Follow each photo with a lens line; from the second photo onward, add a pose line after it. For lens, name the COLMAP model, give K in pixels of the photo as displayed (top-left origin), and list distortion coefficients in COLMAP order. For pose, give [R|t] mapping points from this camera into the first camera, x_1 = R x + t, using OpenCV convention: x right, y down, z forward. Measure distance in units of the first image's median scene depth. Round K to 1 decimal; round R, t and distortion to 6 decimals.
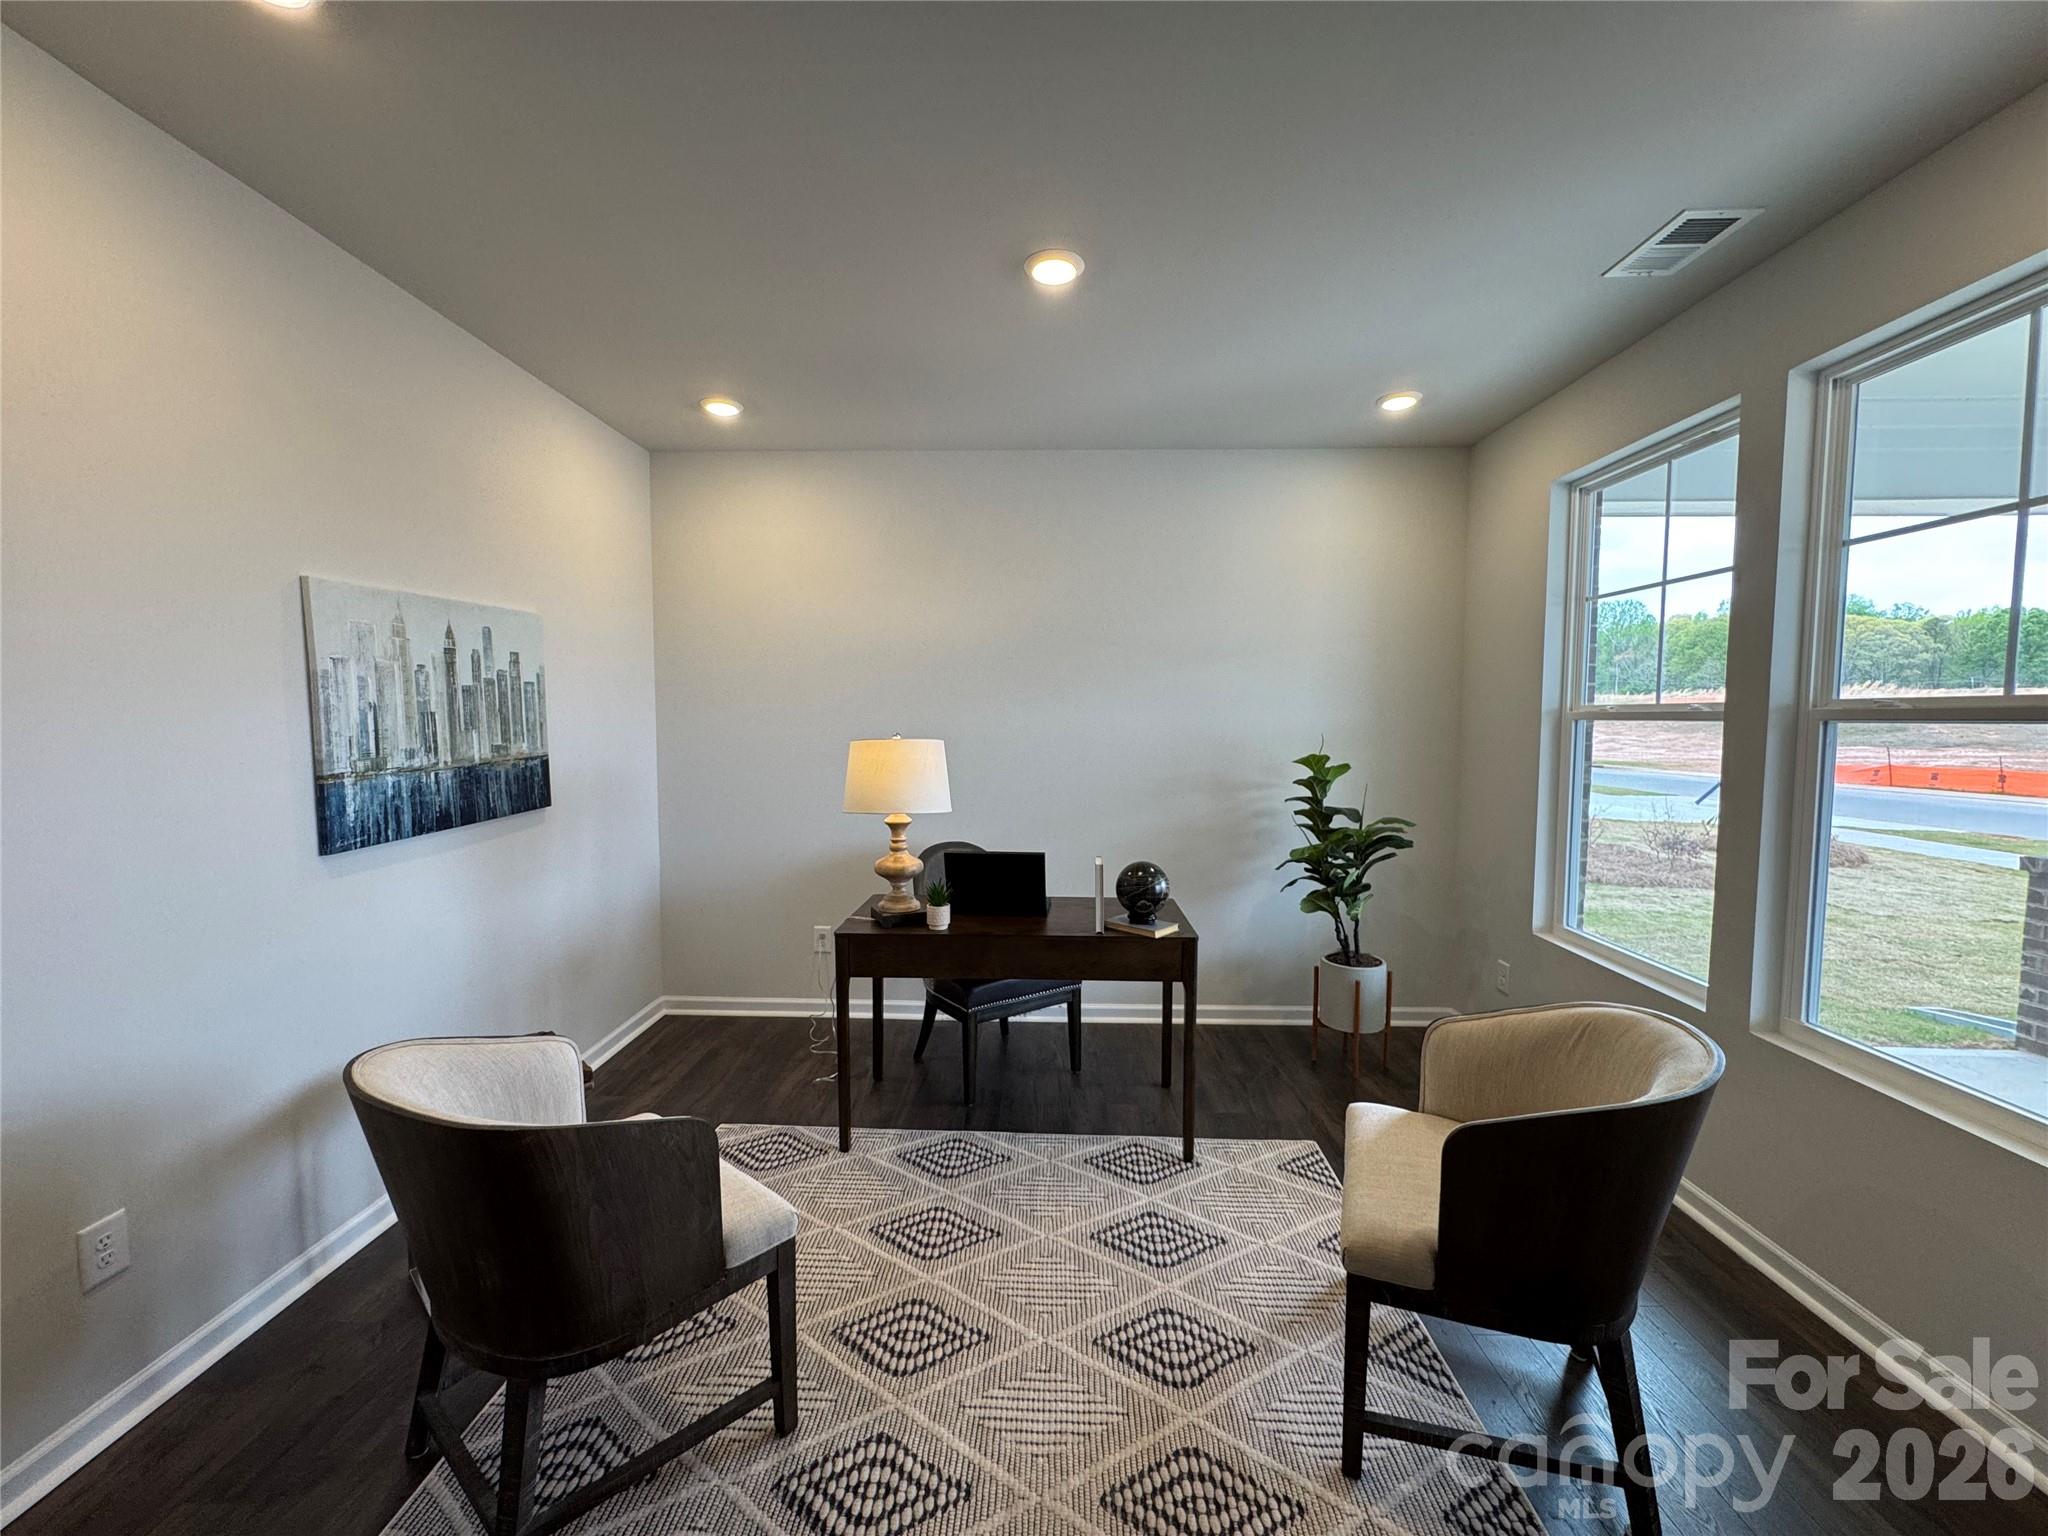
lens RADIAL K [[815.0, 0, 1023.6], [0, 815.0, 765.0], [0, 0, 1]] dist [-0.001232, -0.000029]
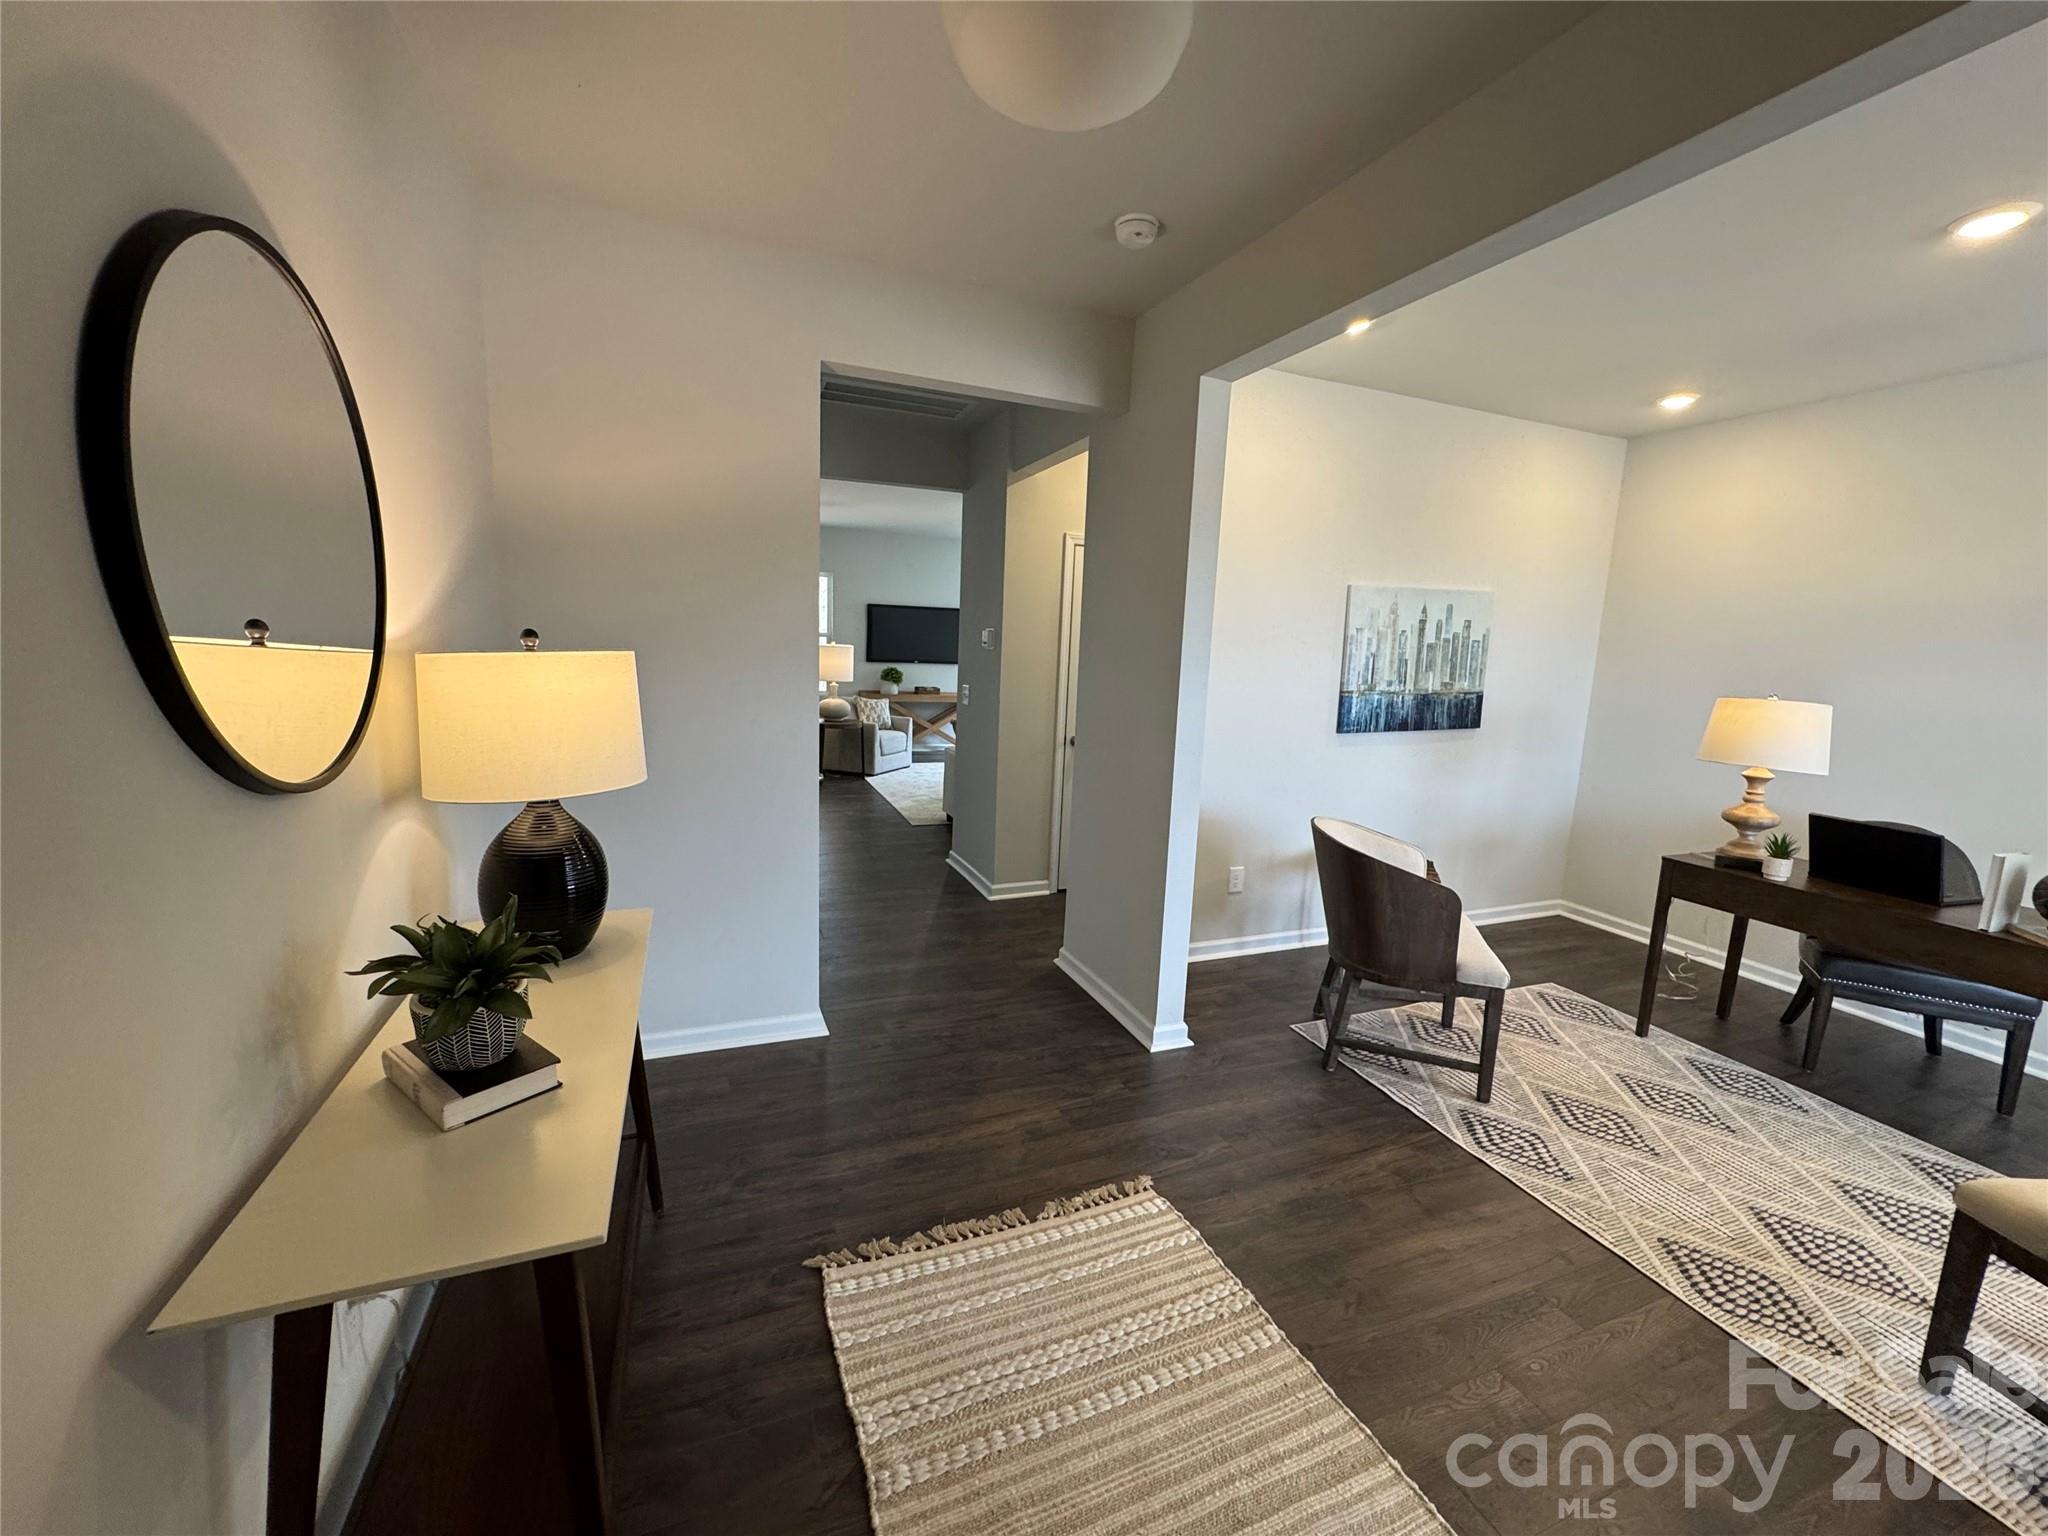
lens RADIAL K [[815.0, 0, 1023.6], [0, 815.0, 765.0], [0, 0, 1]] dist [-0.001232, -0.000029]
pose [[0.395878, 0.152411, -0.905567, 0.495291], [-0.093545, 0.987694, 0.125340, 0.012609], [0.913526, 0.035092, 0.405264, -0.370561]]
